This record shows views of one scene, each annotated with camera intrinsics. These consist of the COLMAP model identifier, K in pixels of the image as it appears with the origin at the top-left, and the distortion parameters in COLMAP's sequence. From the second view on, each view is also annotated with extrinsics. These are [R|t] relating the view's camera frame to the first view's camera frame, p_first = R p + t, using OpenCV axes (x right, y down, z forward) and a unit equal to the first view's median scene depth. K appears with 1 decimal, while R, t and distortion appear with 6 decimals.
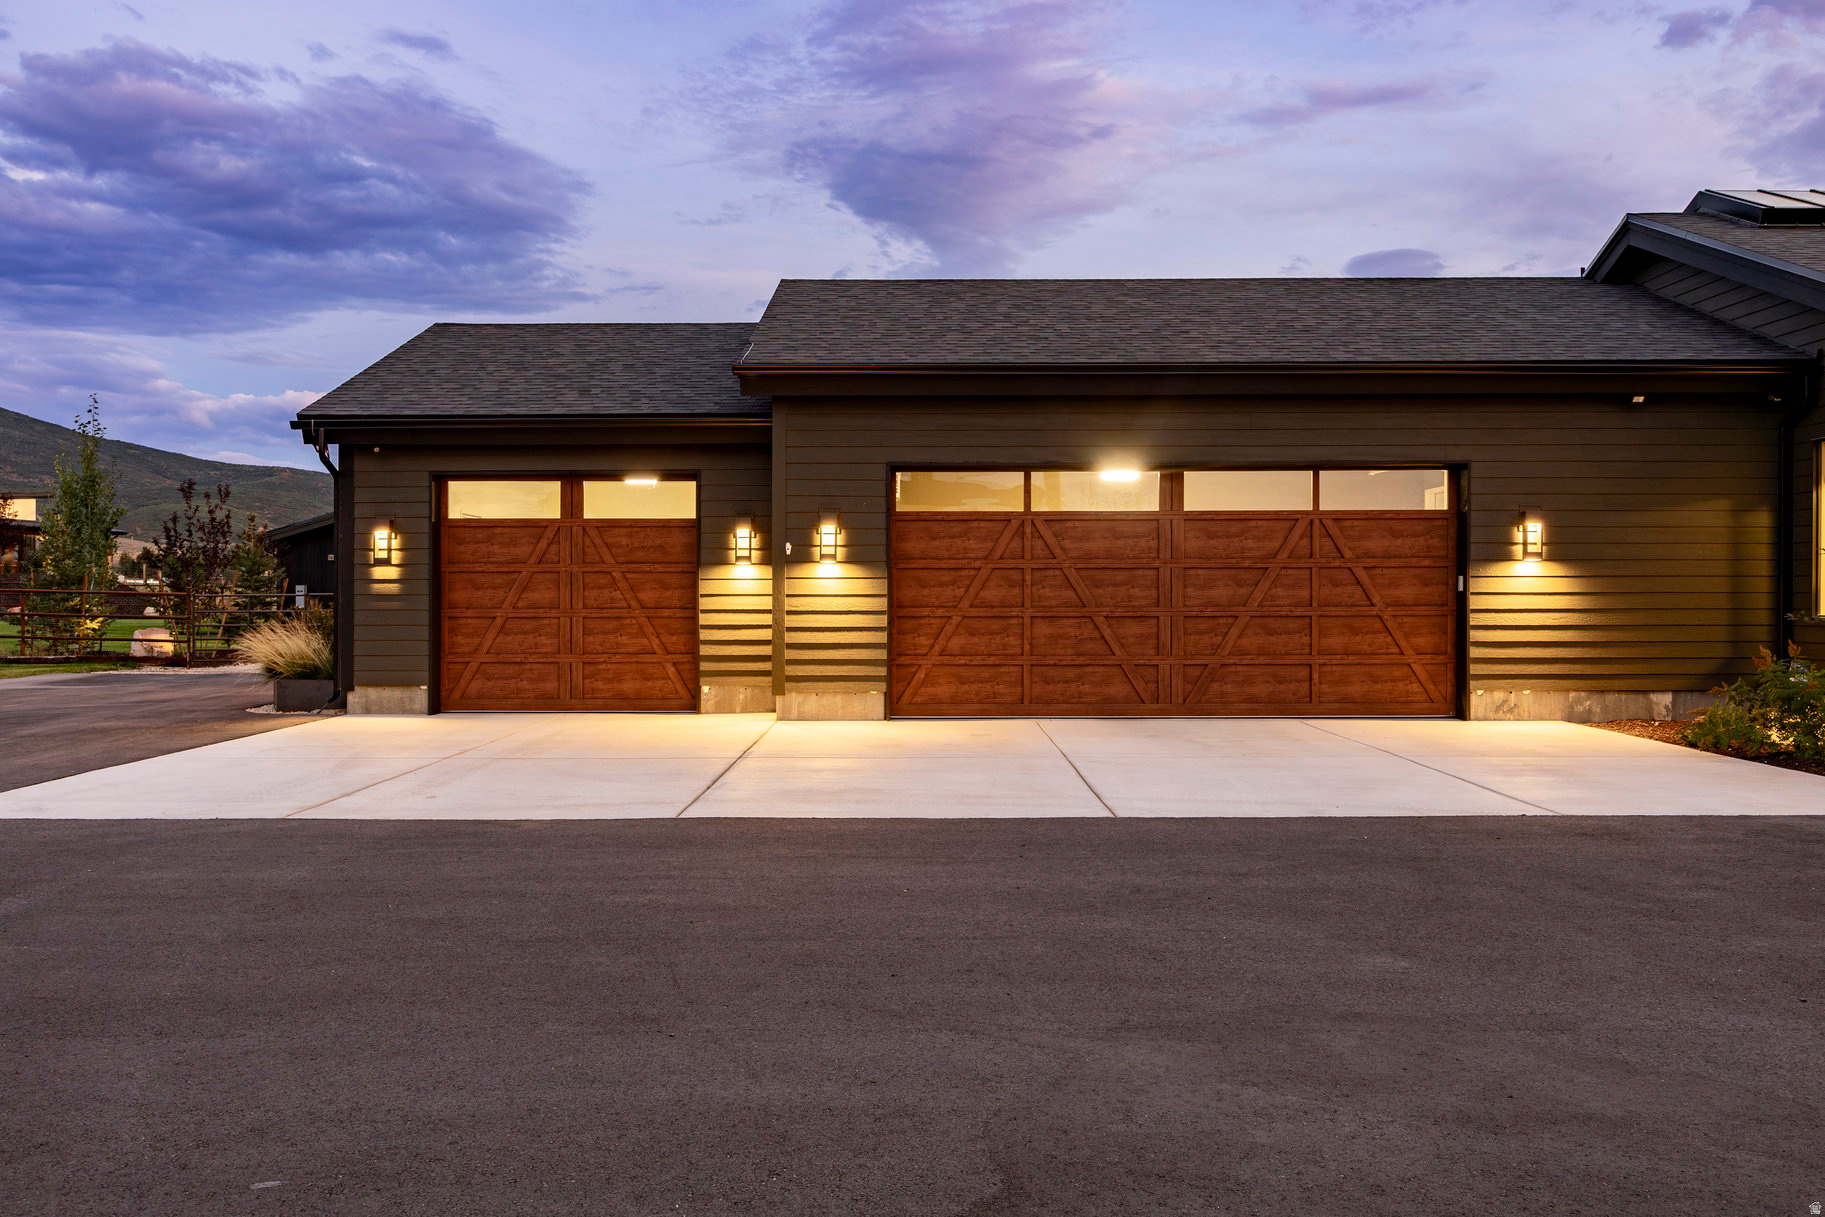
lens RADIAL K [[1533.8, 0, 912.5], [0, 1533.8, 608.5], [0, 0, 1]] dist [-0.012877, -0.003804]
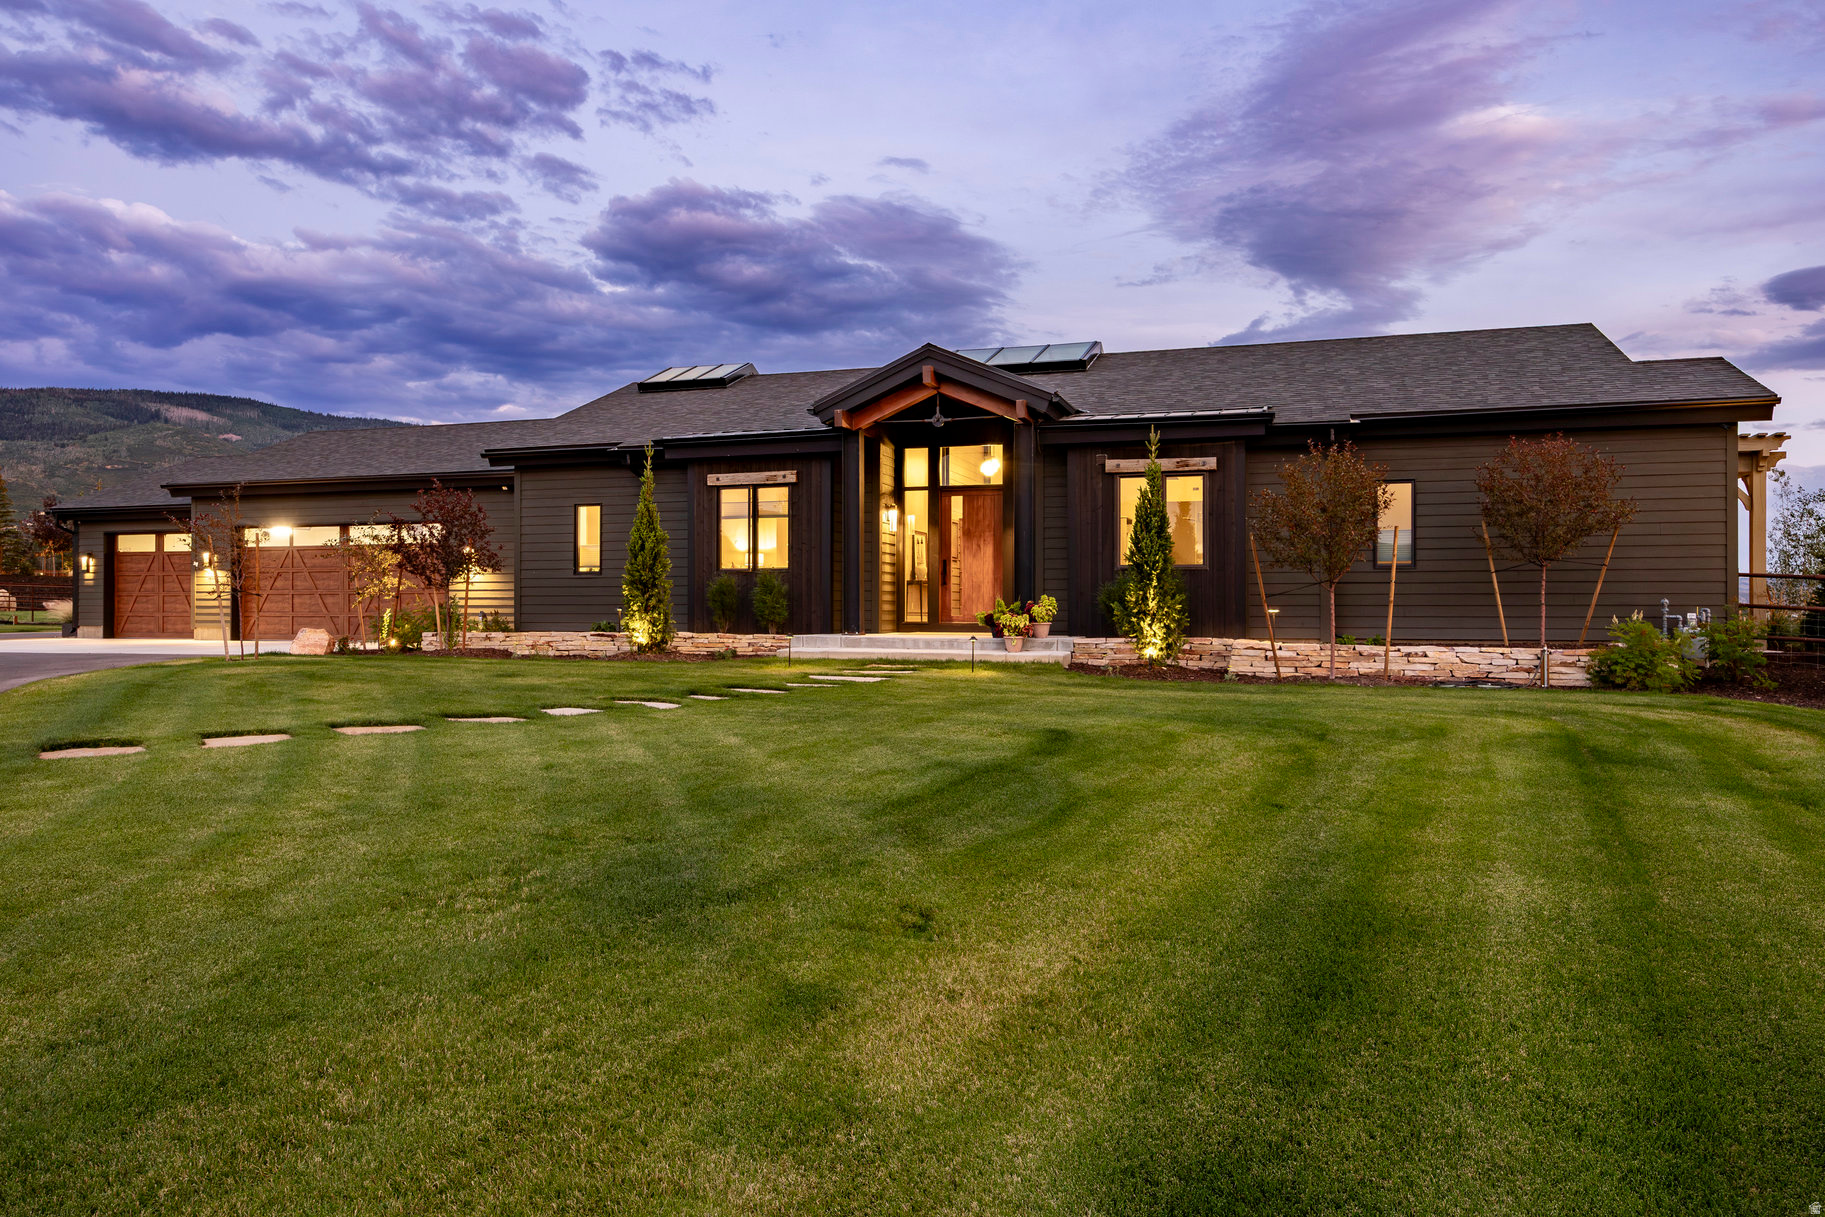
lens RADIAL K [[1268.4, 0, 912.5], [0, 1268.4, 608.5], [0, 0, 1]] dist [-0.009879, -0.003214]
pose [[0.955733, 0.001251, -0.294234, 1.386545], [-0.001276, 0.999999, 0.000109, 0.023102], [0.294233, 0.000271, 0.955734, -0.439302]]
